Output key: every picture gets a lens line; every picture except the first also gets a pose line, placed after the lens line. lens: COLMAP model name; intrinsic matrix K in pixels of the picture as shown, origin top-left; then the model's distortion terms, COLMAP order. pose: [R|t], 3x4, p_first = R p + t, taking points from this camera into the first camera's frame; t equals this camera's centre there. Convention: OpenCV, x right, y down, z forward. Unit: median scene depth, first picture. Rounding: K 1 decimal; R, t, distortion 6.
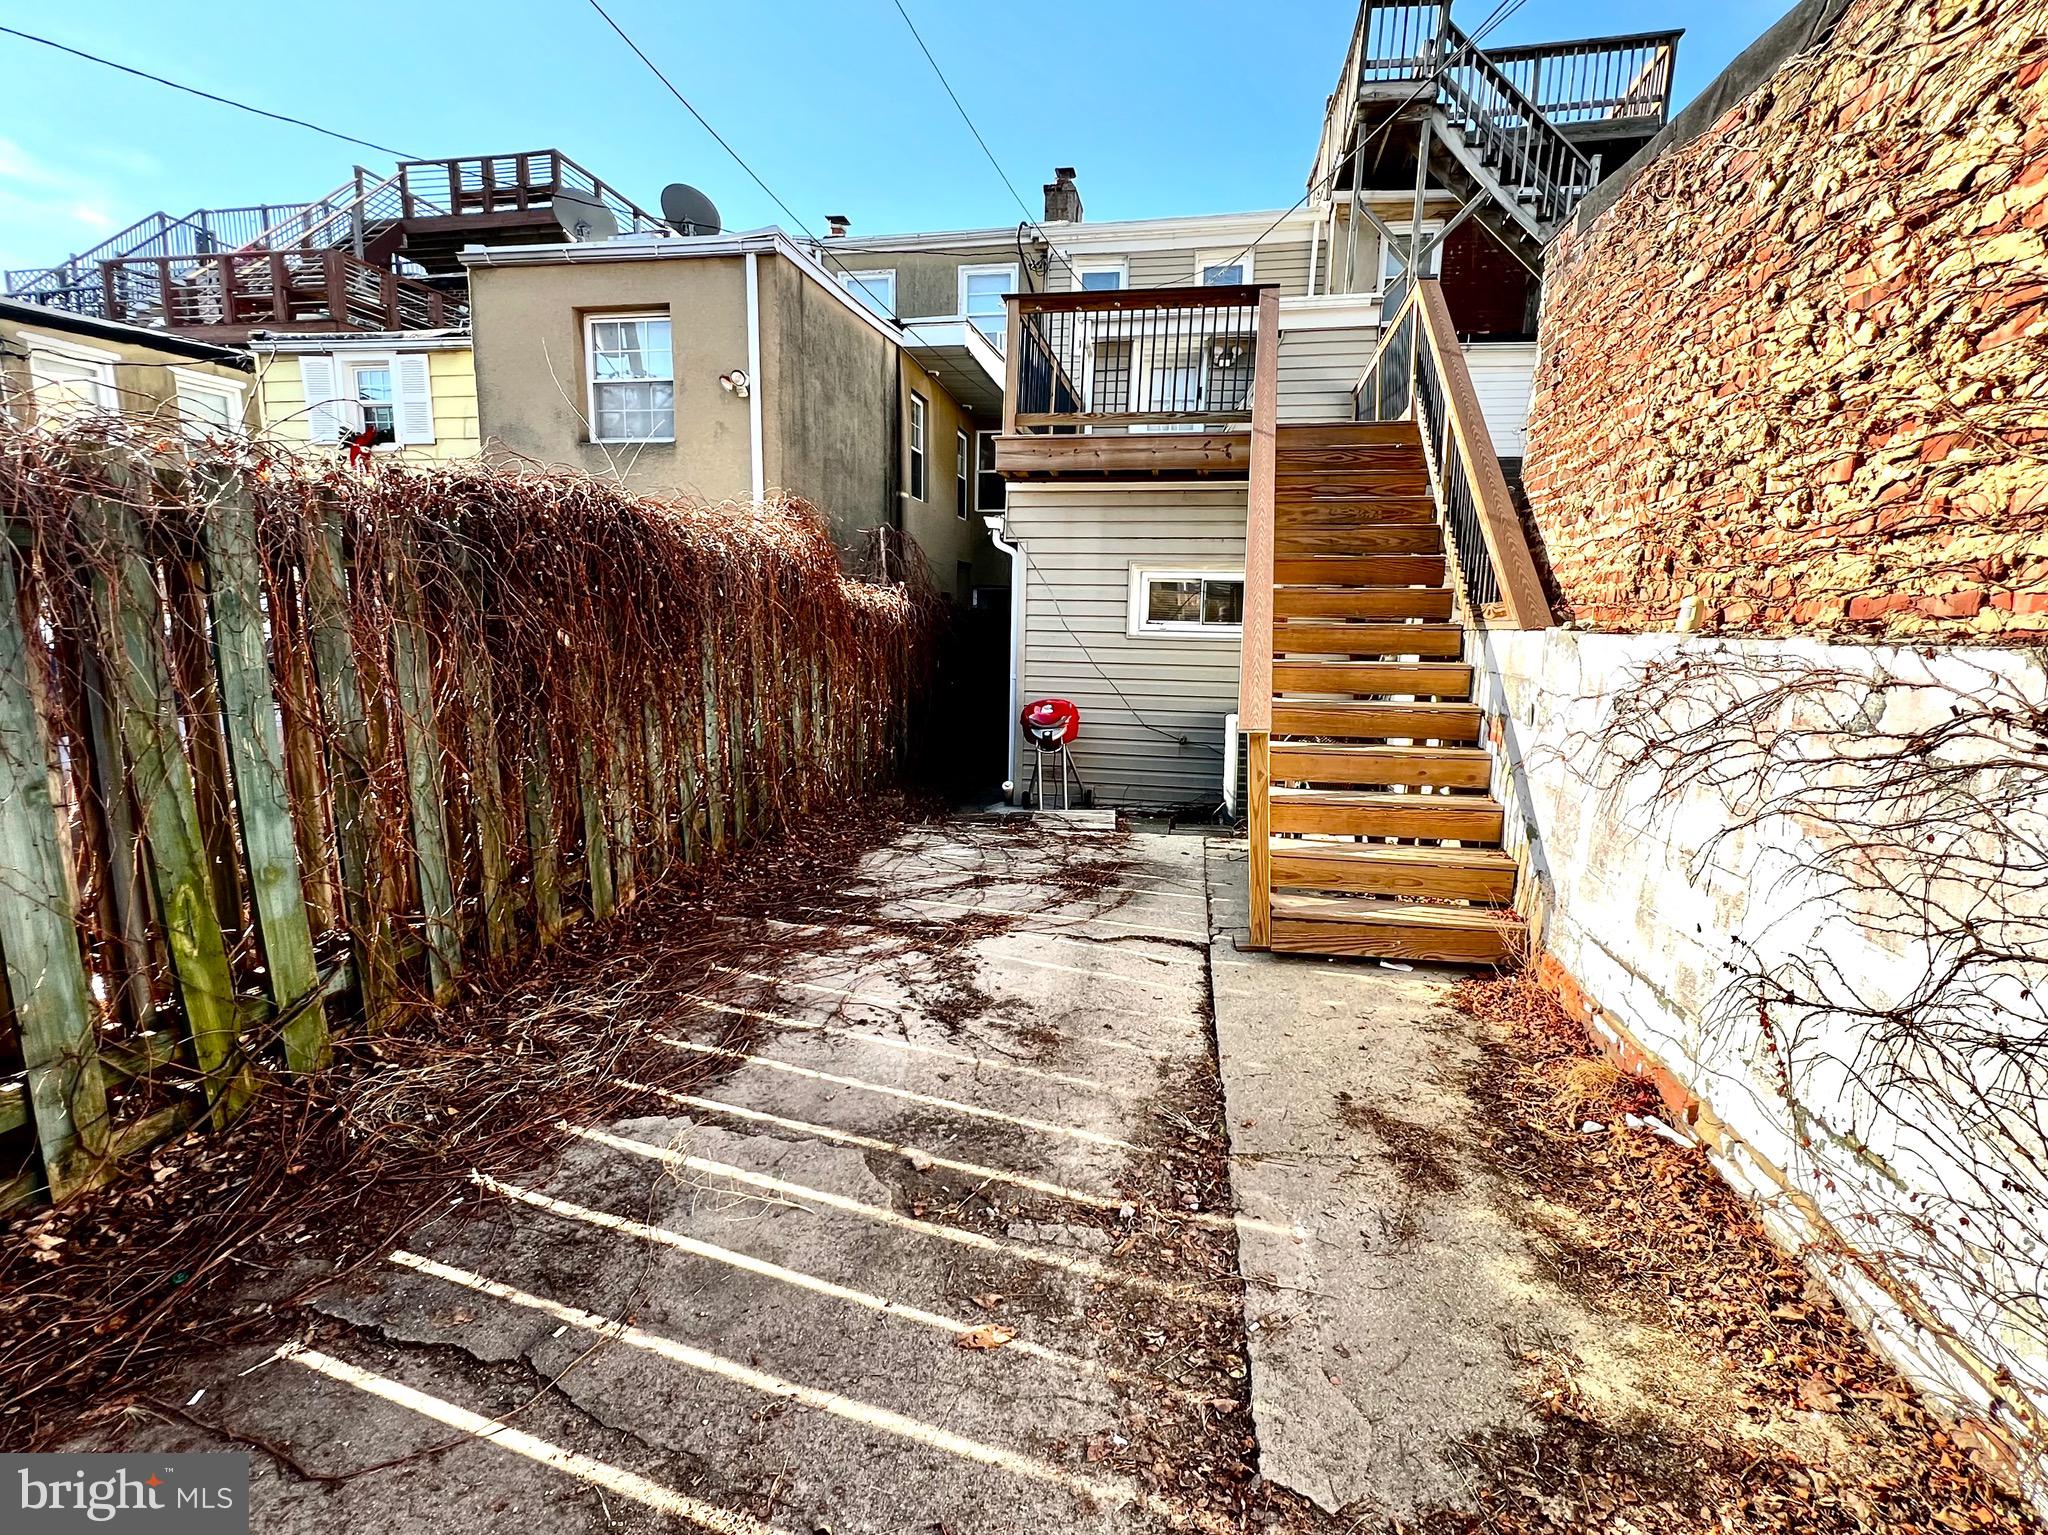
lens RADIAL K [[905.6, 0, 975.7], [0, 905.6, 769.7], [0, 0, 1]] dist [-0.001974, 0.000059]
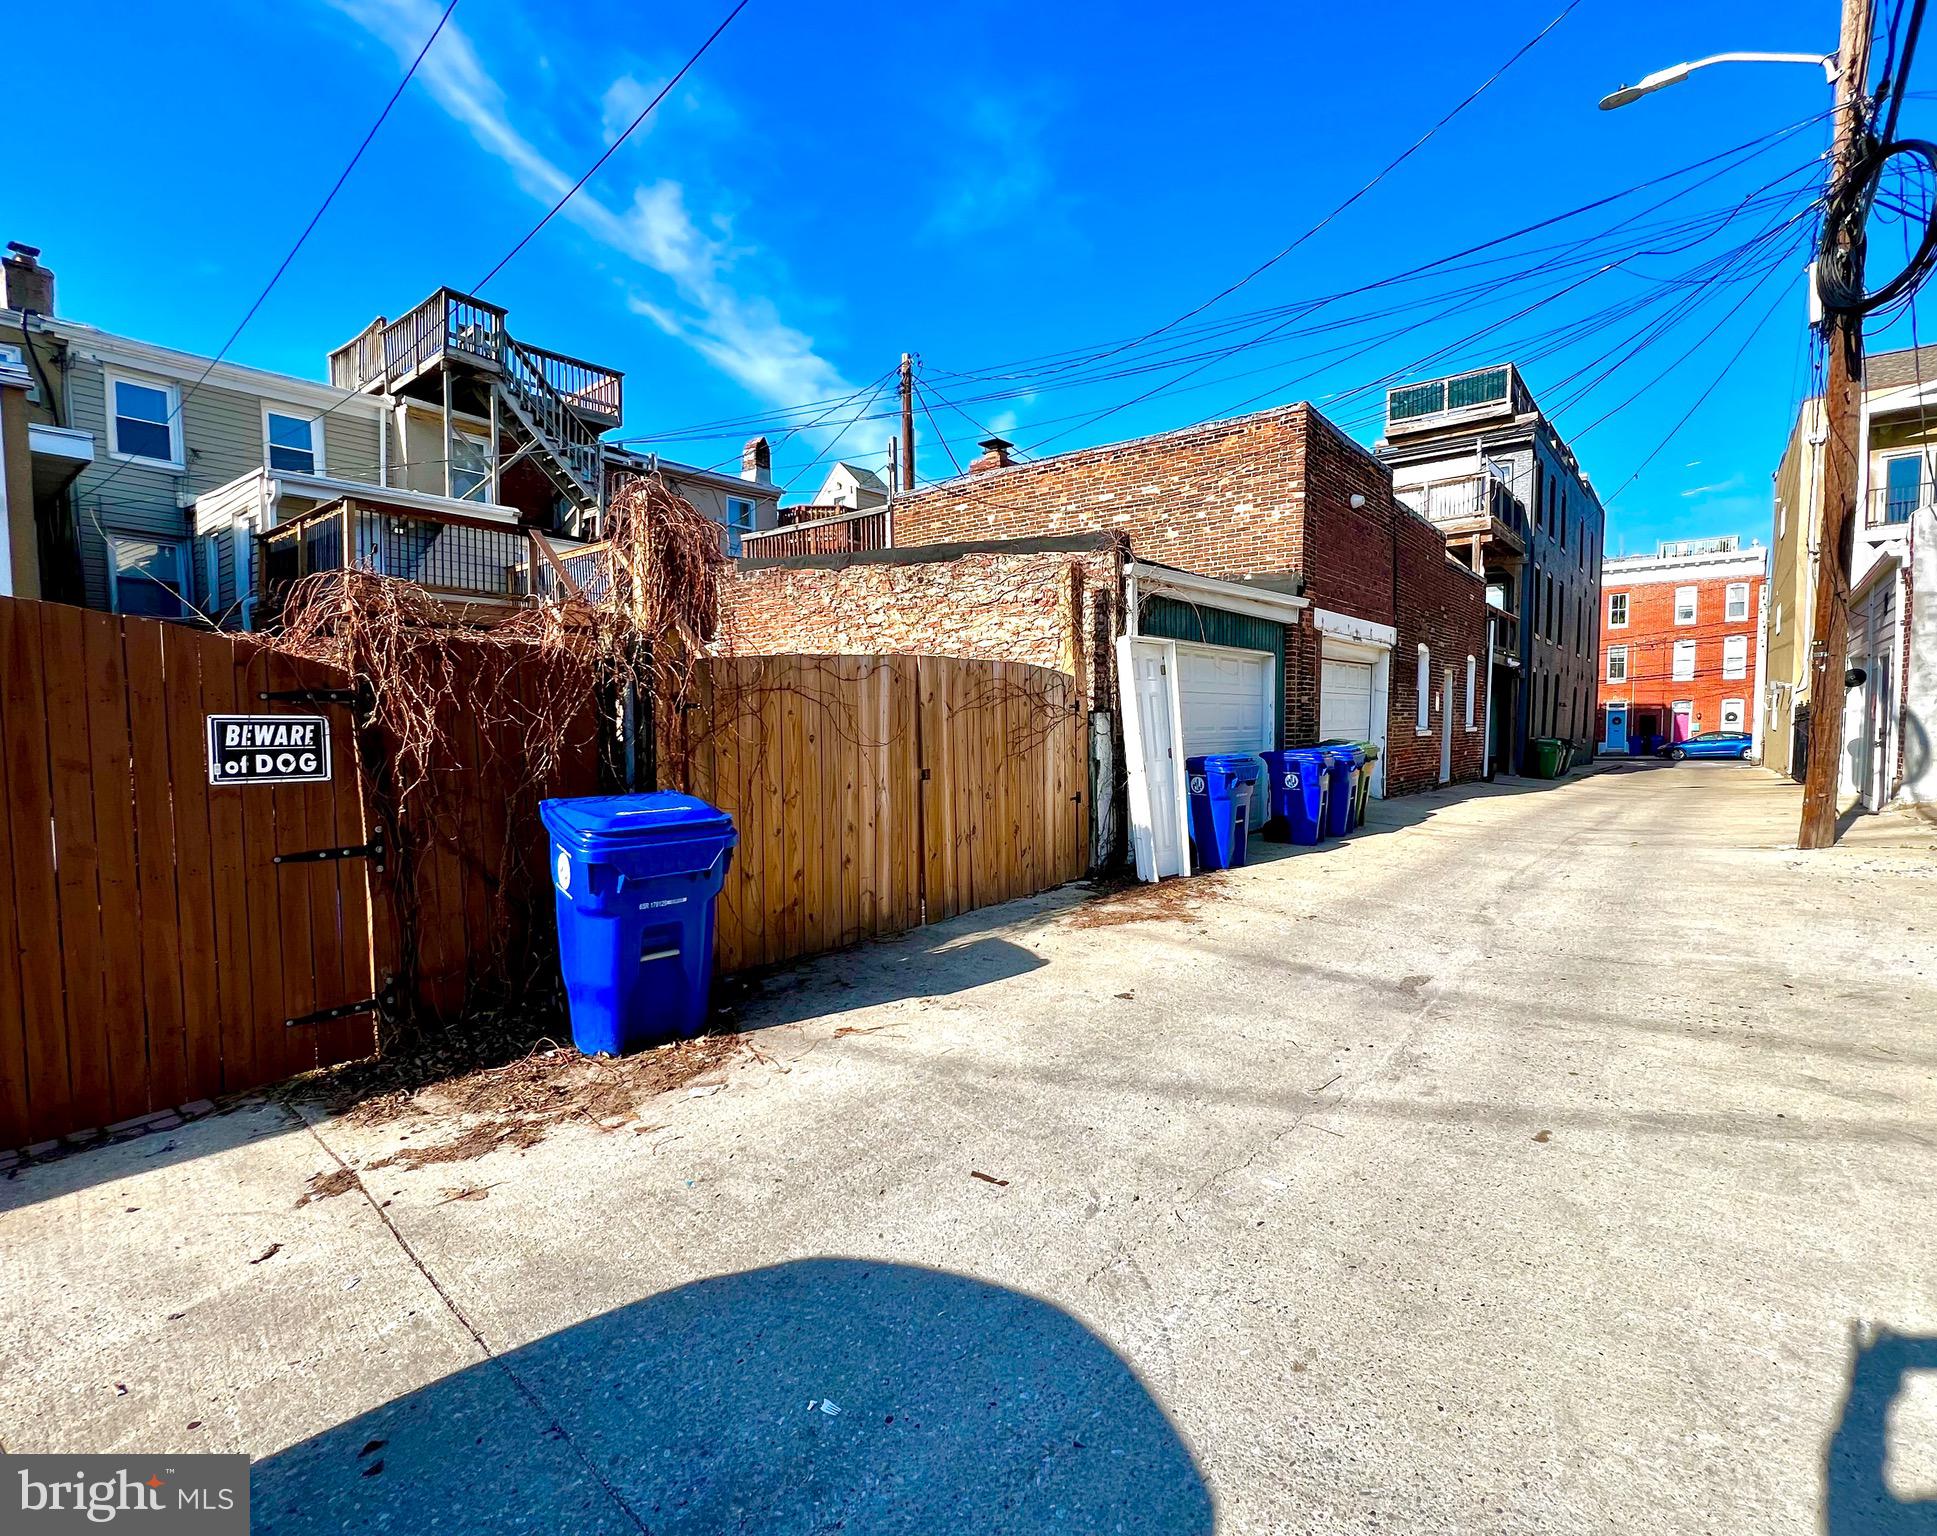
lens RADIAL K [[923.8, 0, 968.5], [0, 923.8, 768.0], [0, 0, 1]] dist [0.000176, -0.000297]
pose [[0.497006, -0.064880, 0.865318, -0.453331], [0.172365, 0.984712, -0.025168, 0.067194], [-0.850456, 0.161659, 0.500591, -0.305126]]
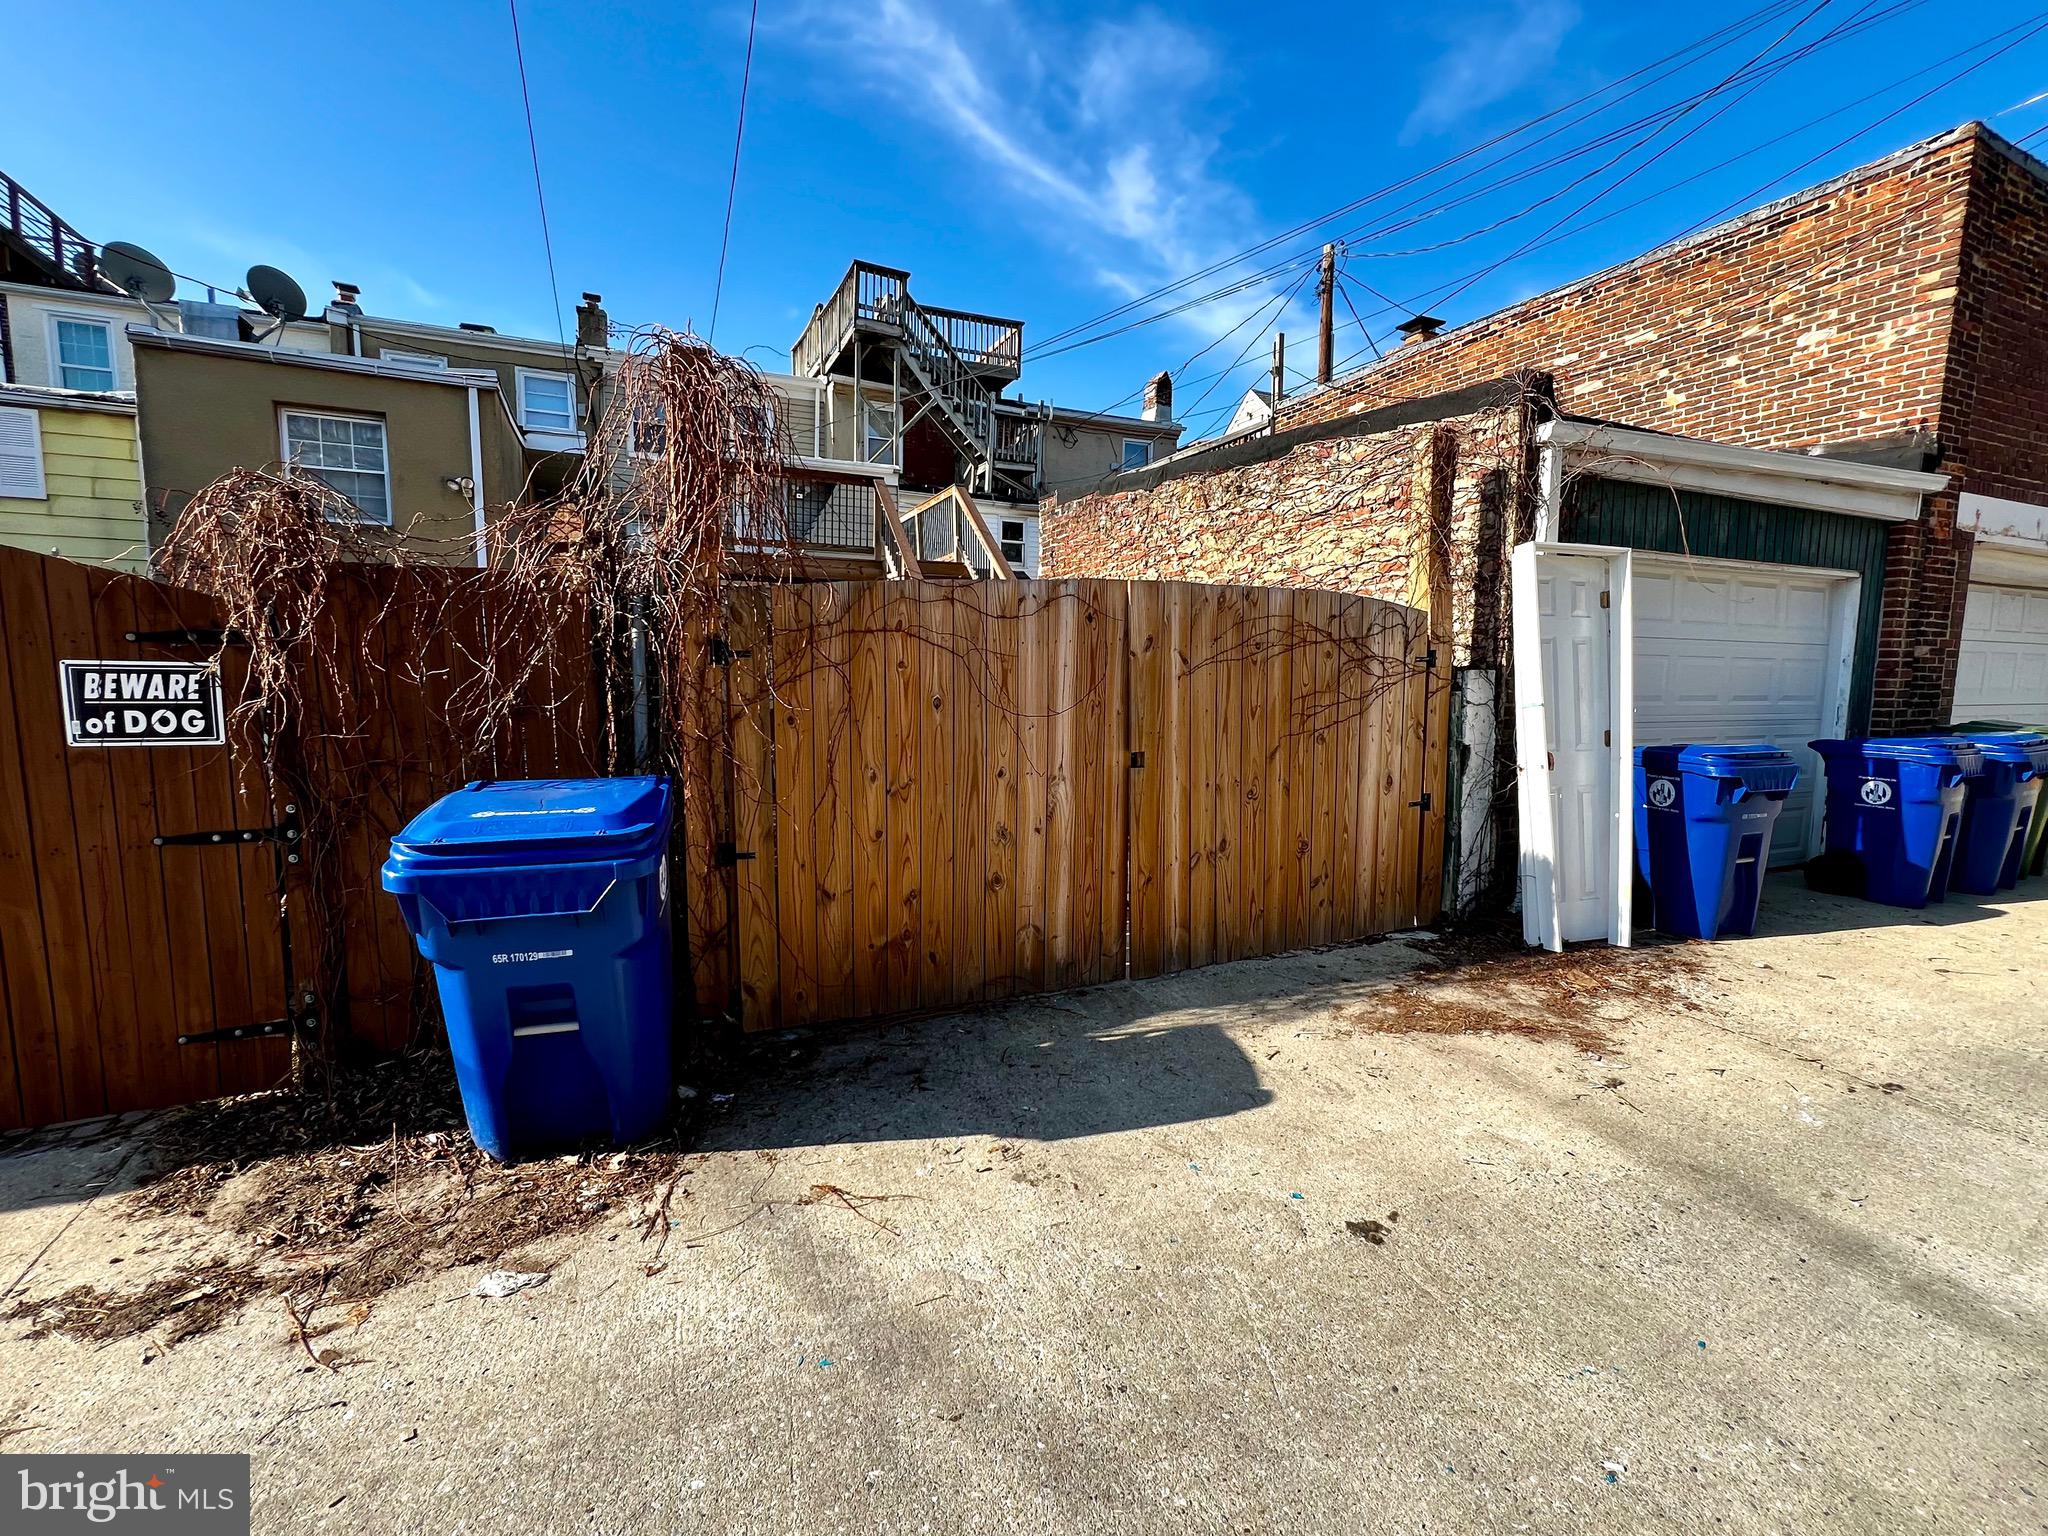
lens RADIAL K [[905.6, 0, 975.7], [0, 905.6, 770.2], [0, 0, 1]] dist [-0.001974, 0.000059]
pose [[0.831284, -0.068733, 0.551582, -0.279661], [0.108871, 0.993238, -0.040310, 0.064900], [-0.545082, 0.093560, 0.833146, -0.278064]]
